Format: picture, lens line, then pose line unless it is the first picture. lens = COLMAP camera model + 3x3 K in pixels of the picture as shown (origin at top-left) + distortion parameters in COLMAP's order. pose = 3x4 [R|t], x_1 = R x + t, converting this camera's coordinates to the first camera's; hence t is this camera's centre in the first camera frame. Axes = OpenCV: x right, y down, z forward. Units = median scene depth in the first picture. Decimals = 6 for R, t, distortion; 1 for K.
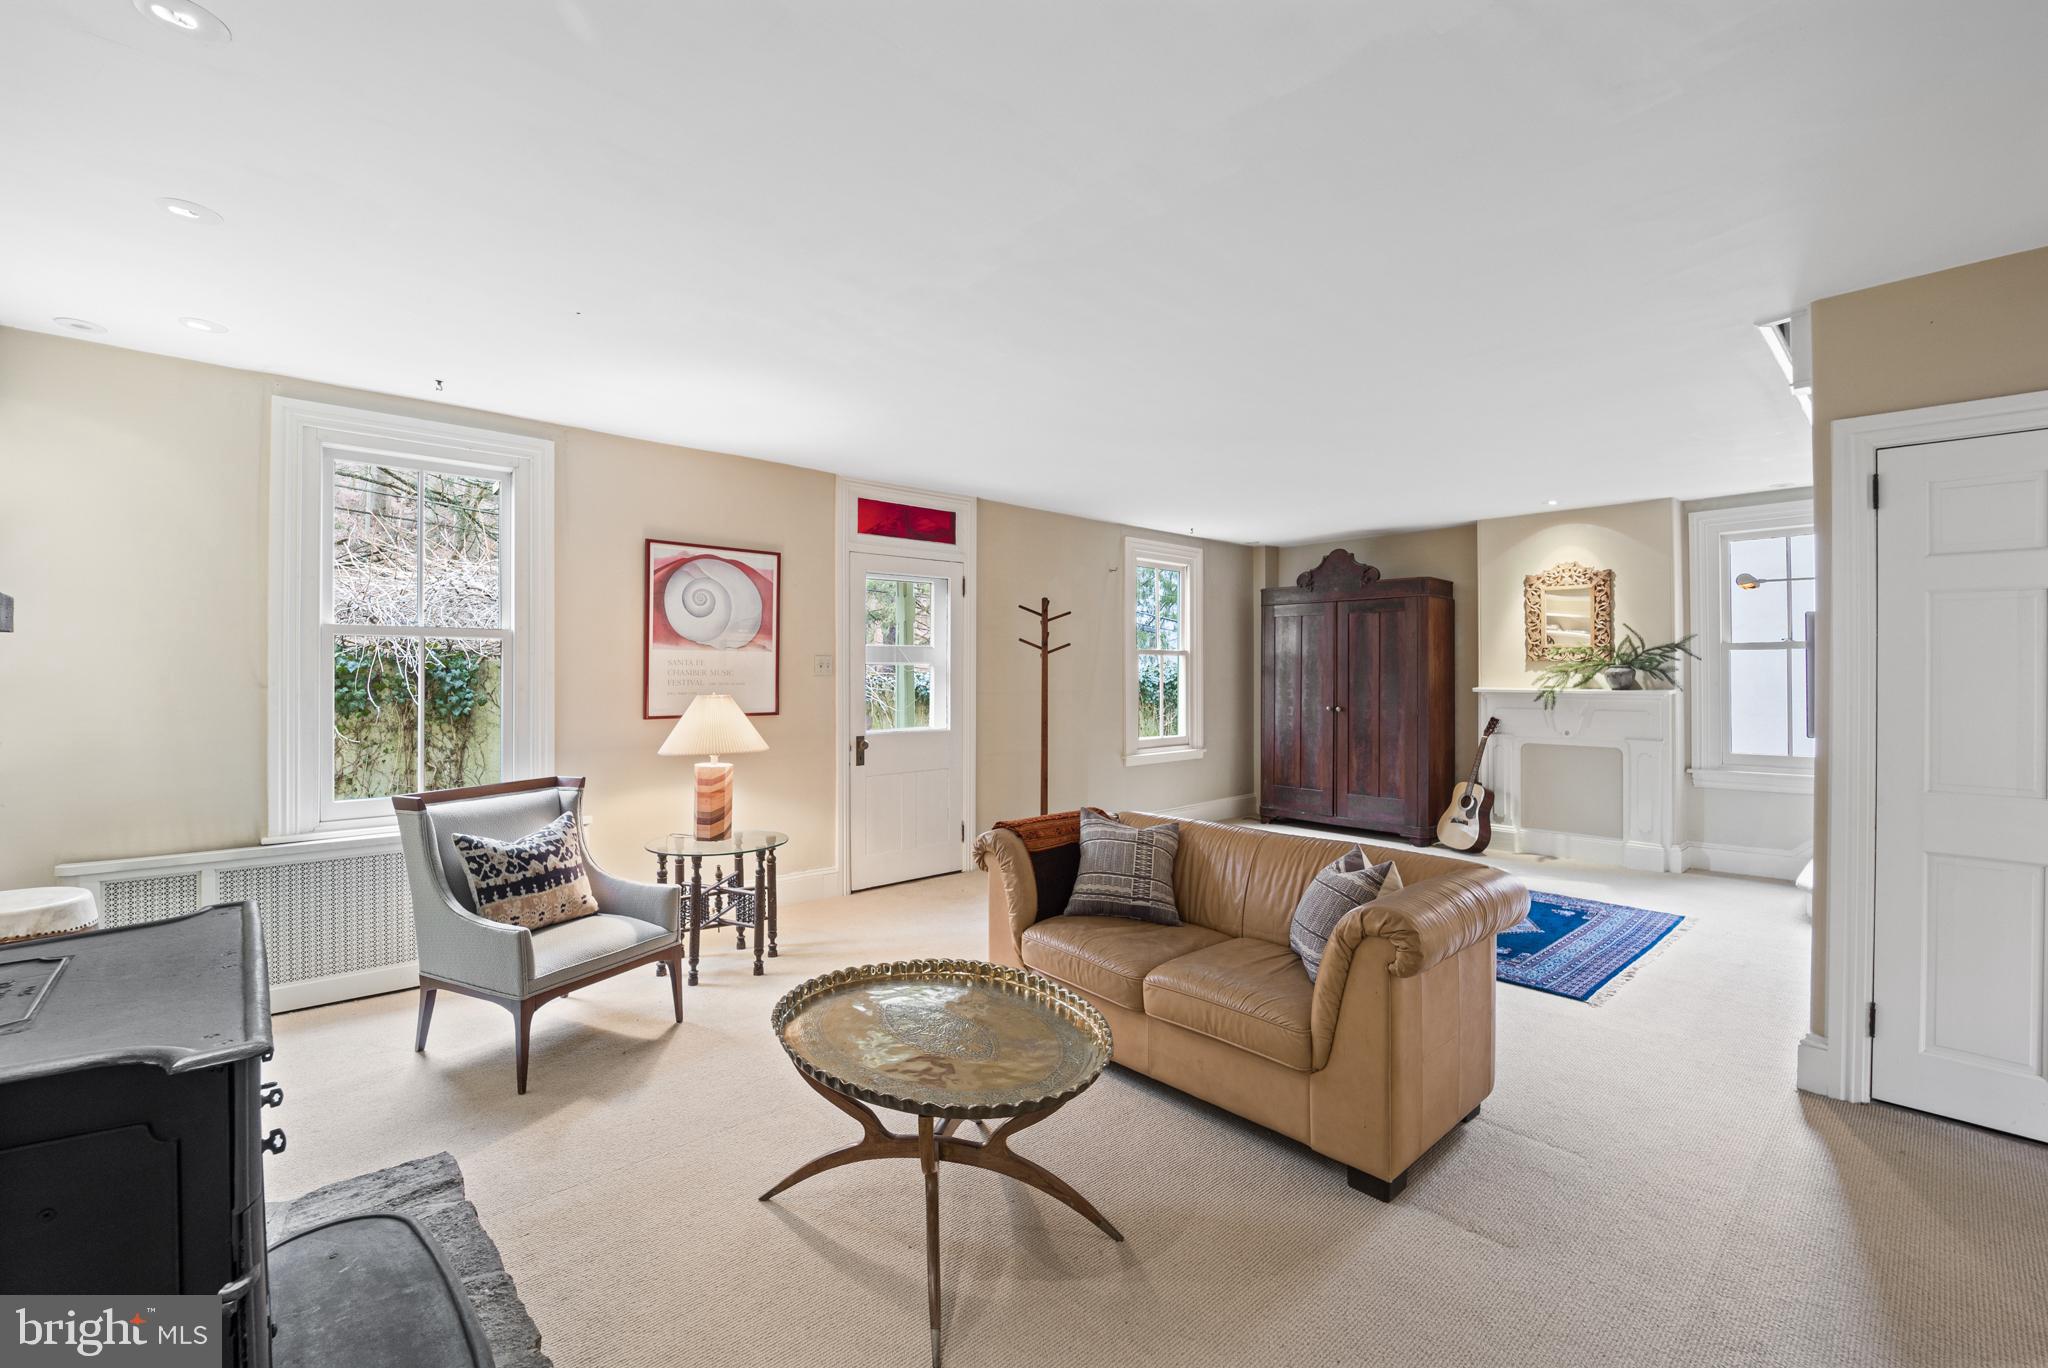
lens RADIAL K [[871.8, 0, 1024.5], [0, 871.8, 665.8], [0, 0, 1]] dist [-0.004439, -0.001552]
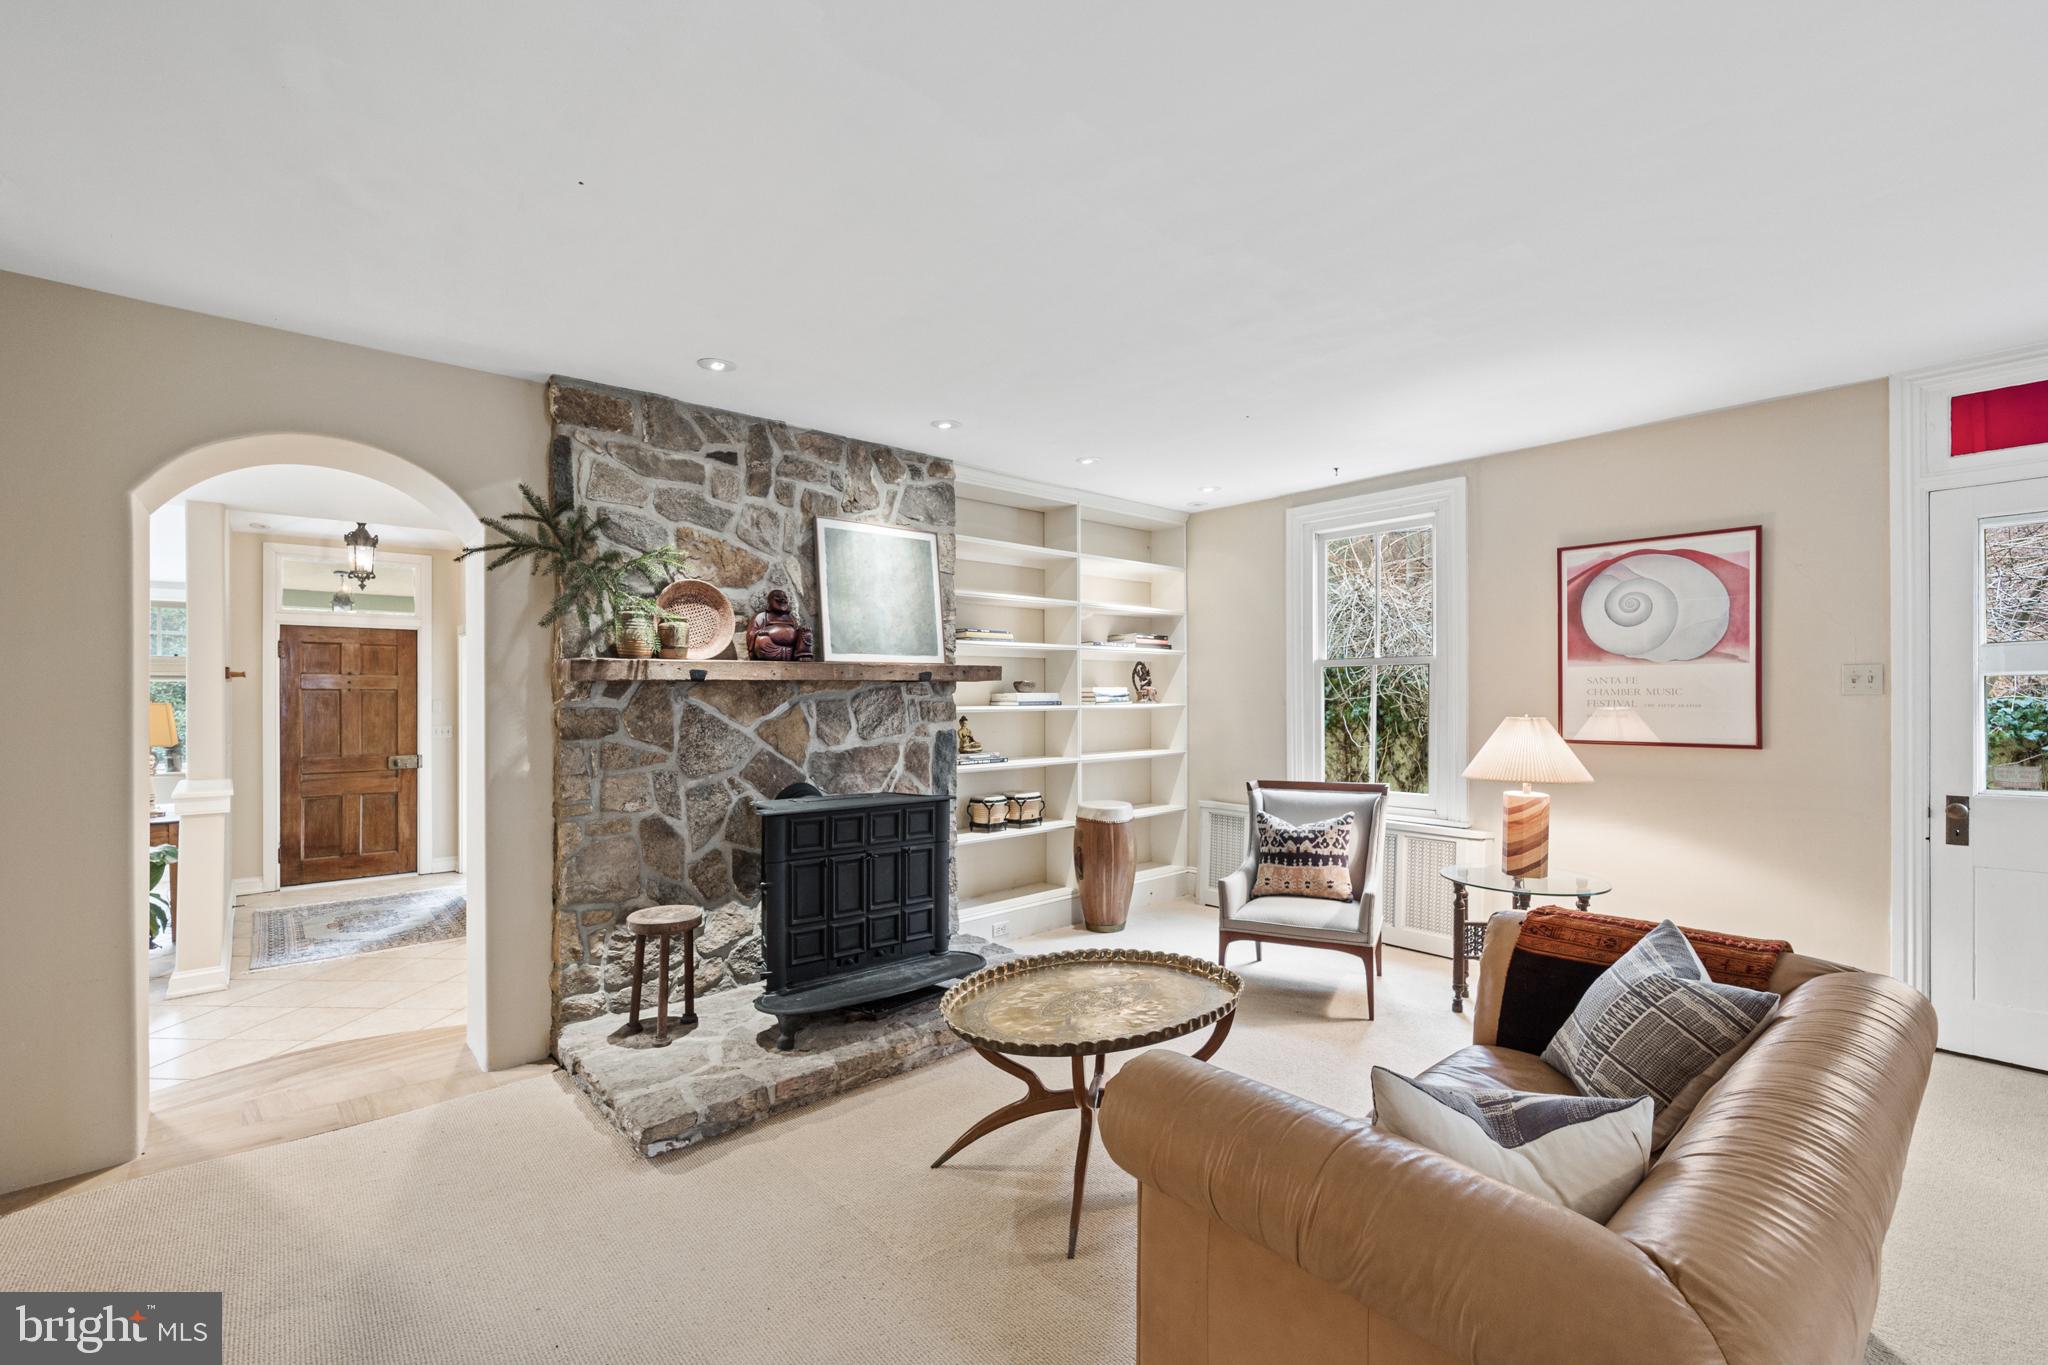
lens RADIAL K [[871.8, 0, 1007.0], [0, 871.8, 696.3], [0, 0, 1]] dist [-0.004439, -0.001552]
pose [[-0.033575, 0.001194, -0.999436, 0.498042], [0.015821, 0.999875, 0.000664, 0.002247], [0.999311, -0.015790, -0.033589, 0.427723]]
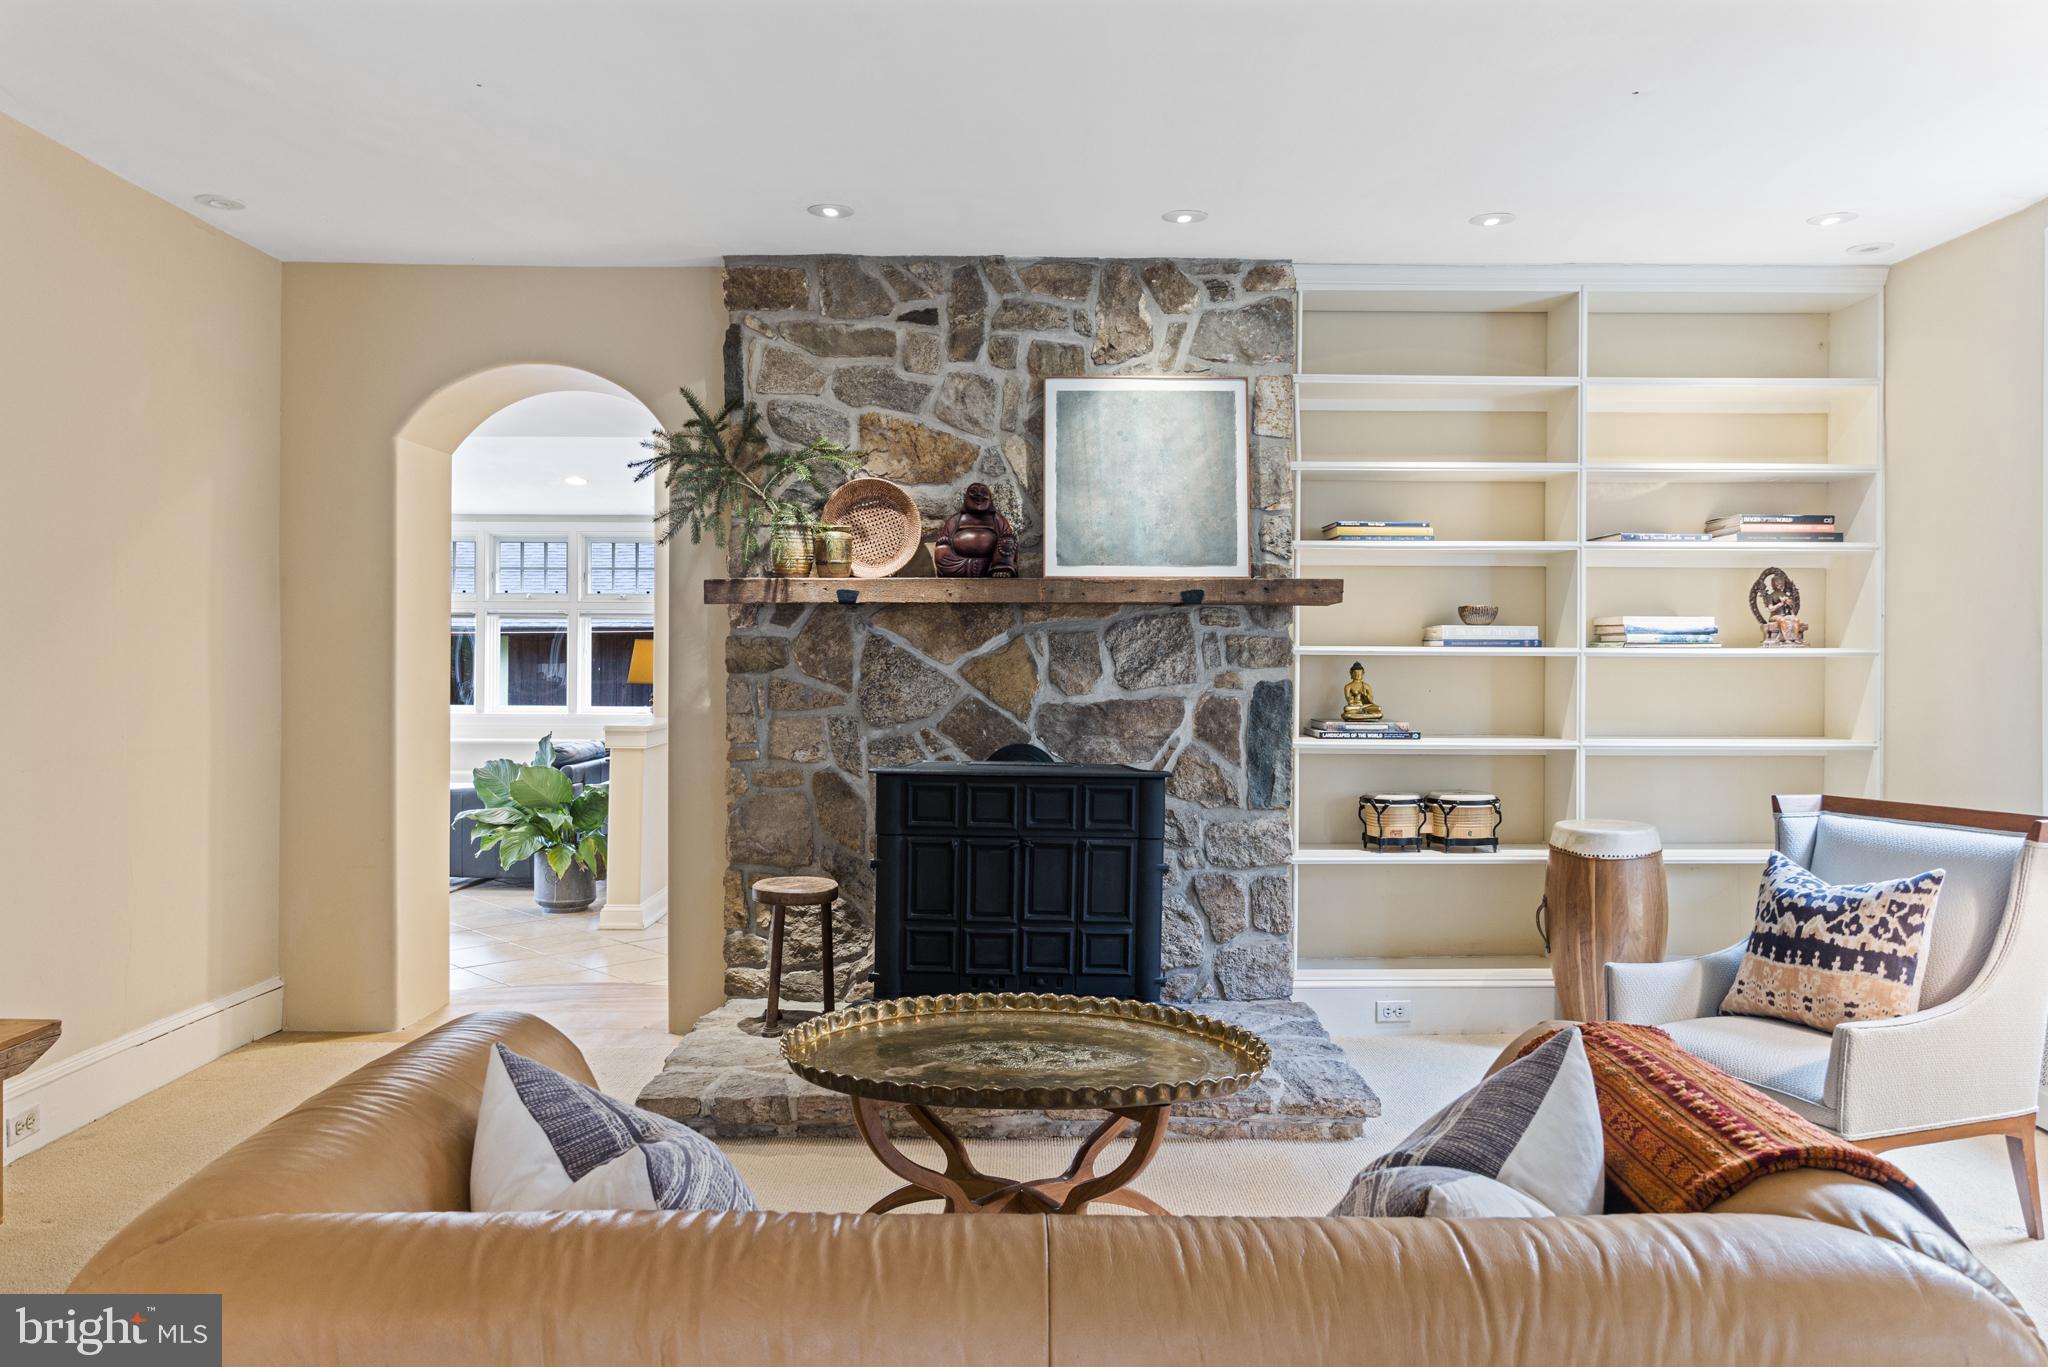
lens RADIAL K [[1400.5, 0, 1034.2], [0, 1400.5, 662.2], [0, 0, 1]] dist [0.003670, 0.003223]
pose [[-0.678778, -0.000604, -0.734343, 0.386902], [0.002018, 0.999994, -0.002688, 0.028050], [0.734341, -0.003307, -0.678773, 0.878132]]
